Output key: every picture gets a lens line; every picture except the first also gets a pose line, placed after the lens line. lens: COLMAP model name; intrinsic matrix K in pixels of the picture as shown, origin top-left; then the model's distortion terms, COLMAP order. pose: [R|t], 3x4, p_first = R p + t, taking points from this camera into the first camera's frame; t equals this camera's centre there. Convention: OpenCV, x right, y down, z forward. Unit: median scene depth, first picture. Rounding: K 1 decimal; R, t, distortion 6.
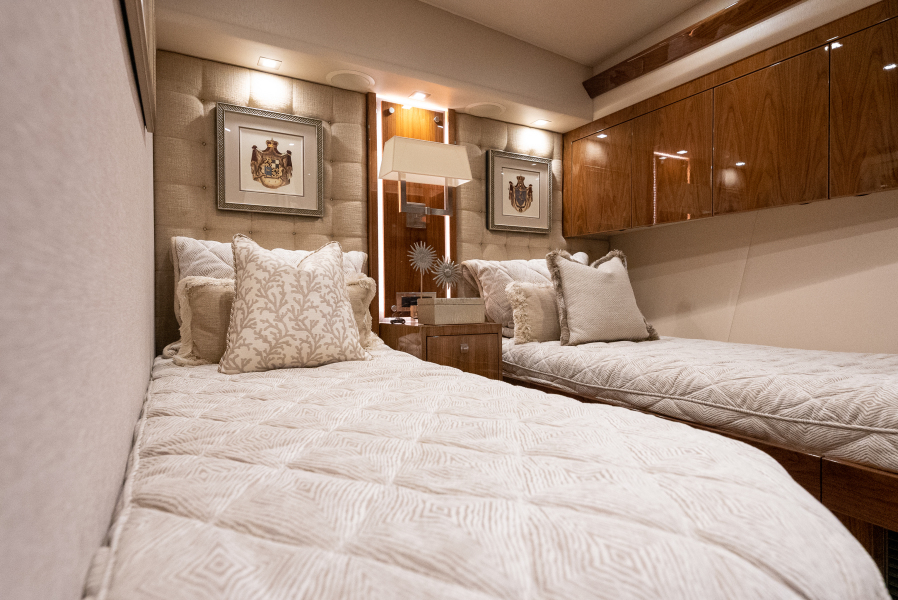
lens RADIAL K [[468.0, 0, 444.0], [0, 468.0, 298.3], [0, 0, 1]] dist [-0.004053, -0.000451]
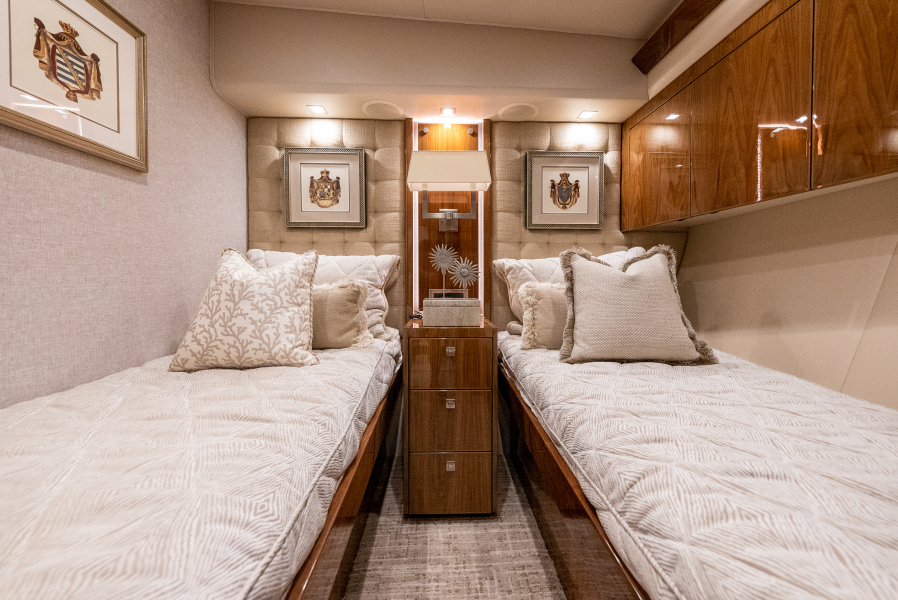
lens RADIAL K [[305.3, 0, 458.2], [0, 305.3, 277.1], [0, 0, 1]] dist [-0.005217, -0.000043]
pose [[0.894045, 0.010608, -0.447852, 0.306953], [-0.009499, 0.999944, 0.004723, -0.048339], [0.447877, 0.000032, 0.894095, 0.380781]]
